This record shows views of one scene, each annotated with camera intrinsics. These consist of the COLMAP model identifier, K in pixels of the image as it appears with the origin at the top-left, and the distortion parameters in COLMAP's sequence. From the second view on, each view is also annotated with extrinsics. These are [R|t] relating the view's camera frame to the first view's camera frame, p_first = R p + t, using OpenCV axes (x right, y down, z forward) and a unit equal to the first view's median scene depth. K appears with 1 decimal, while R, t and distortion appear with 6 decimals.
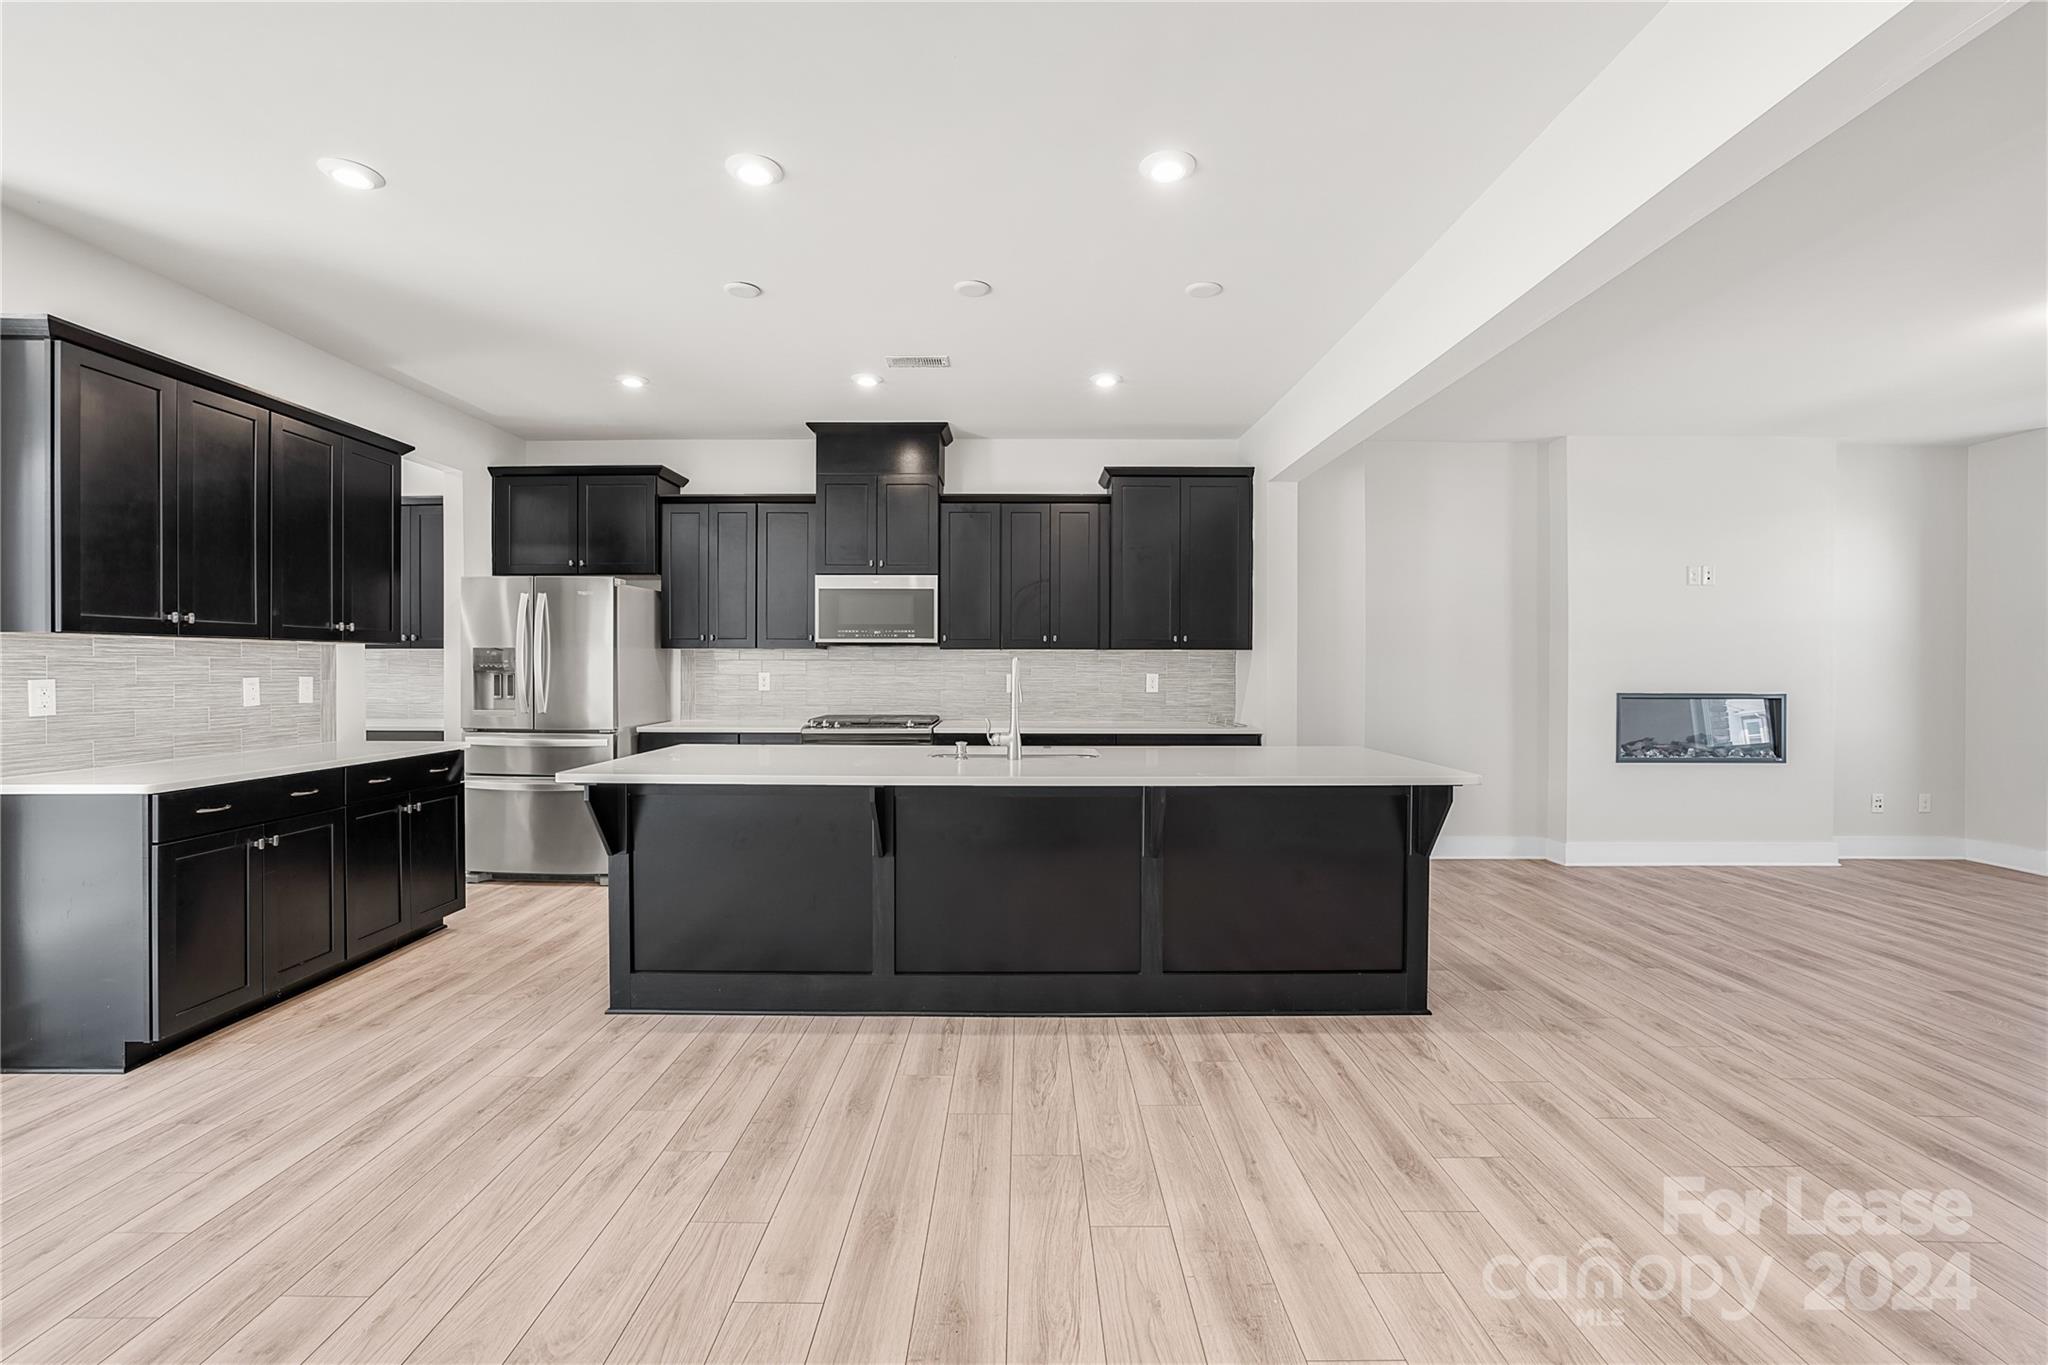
lens RADIAL K [[893.5, 0, 983.9], [0, 893.5, 671.5], [0, 0, 1]] dist [-0.037118, 0.015472]
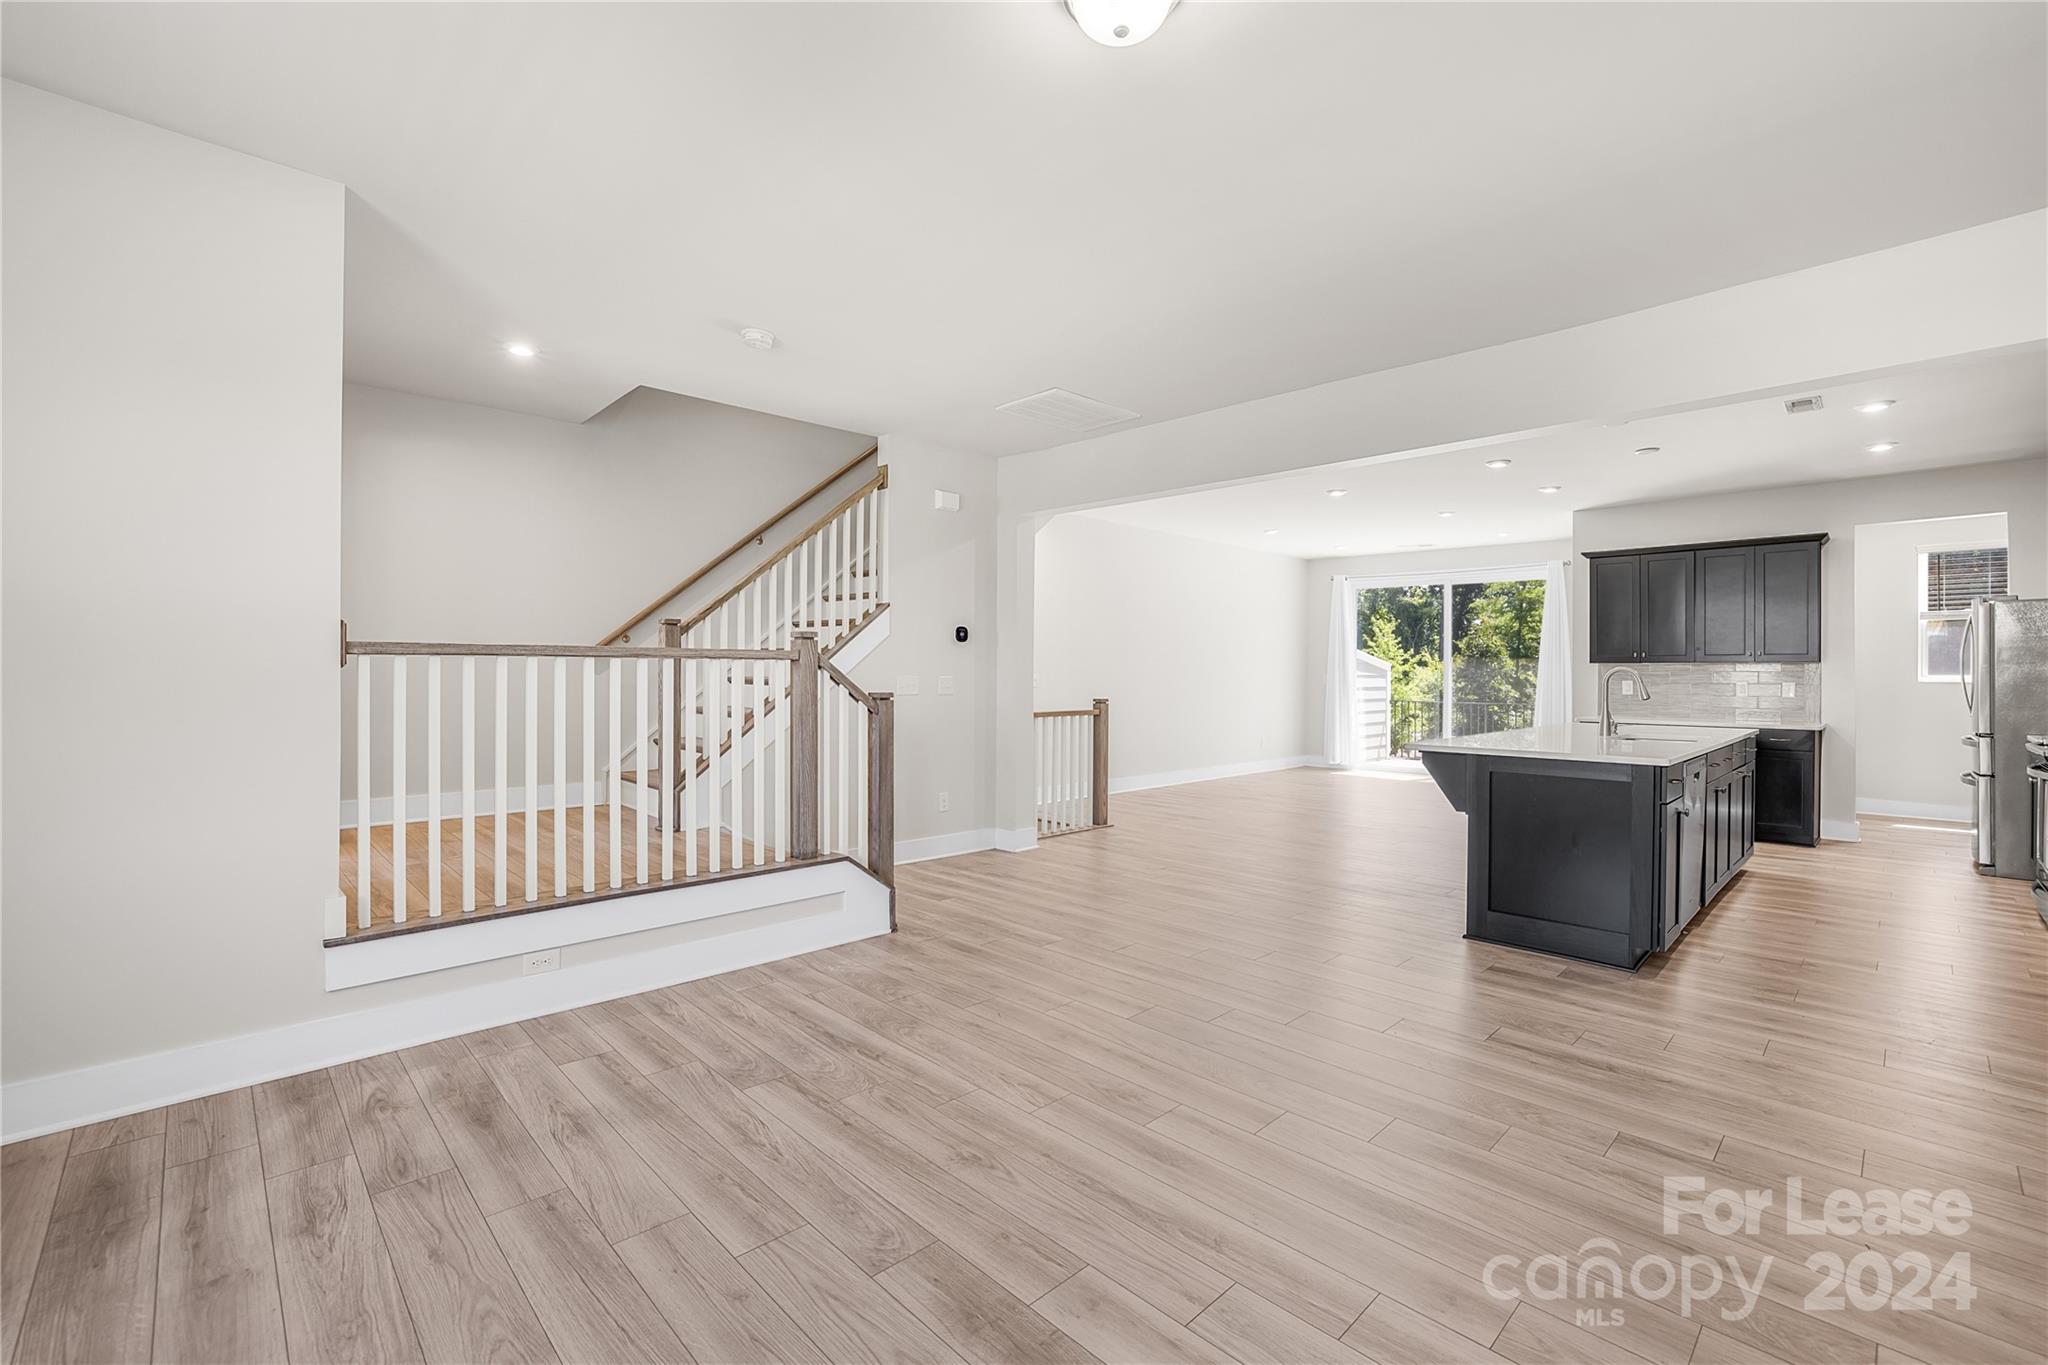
lens RADIAL K [[880.8, 0, 1024.0], [0, 880.8, 682.5], [0, 0, 1]] dist [-0.046586, 0.018061]
pose [[-0.707520, -0.000630, -0.706693, 1.715195], [-0.009638, 0.999915, 0.008758, 0.007813], [0.706628, 0.013008, -0.707466, 1.326187]]
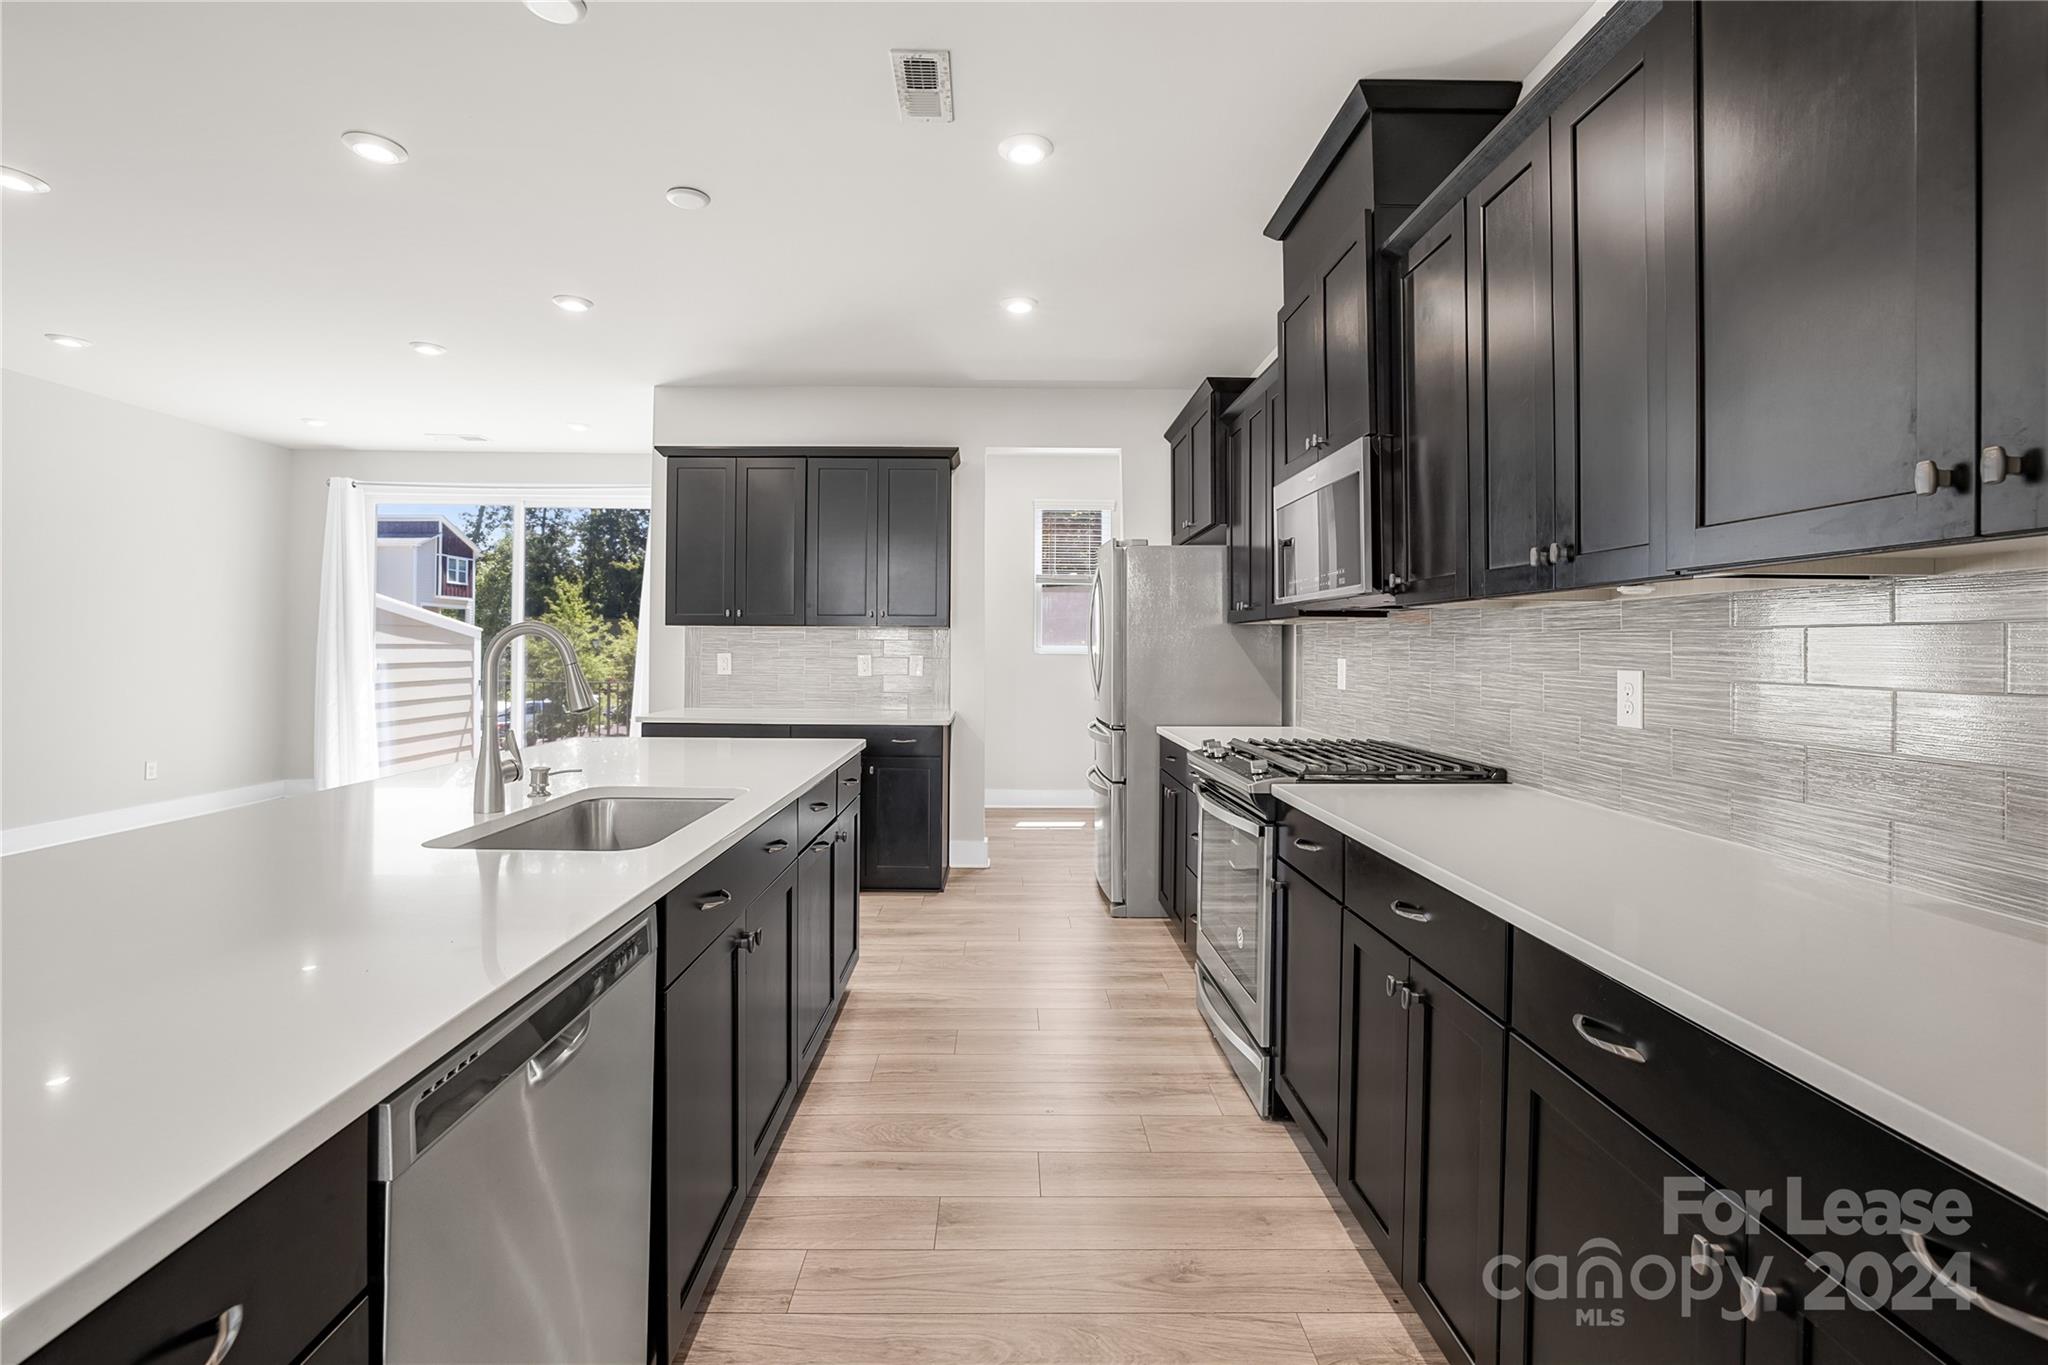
lens RADIAL K [[893.8, 0, 1052.8], [0, 893.8, 619.9], [0, 0, 1]] dist [0.000291, 0.000042]
pose [[0.075219, -0.035397, -0.996539, 0.584121], [-0.009882, 0.999294, -0.036241, 0.000787], [0.997118, 0.012574, 0.074816, 1.287335]]
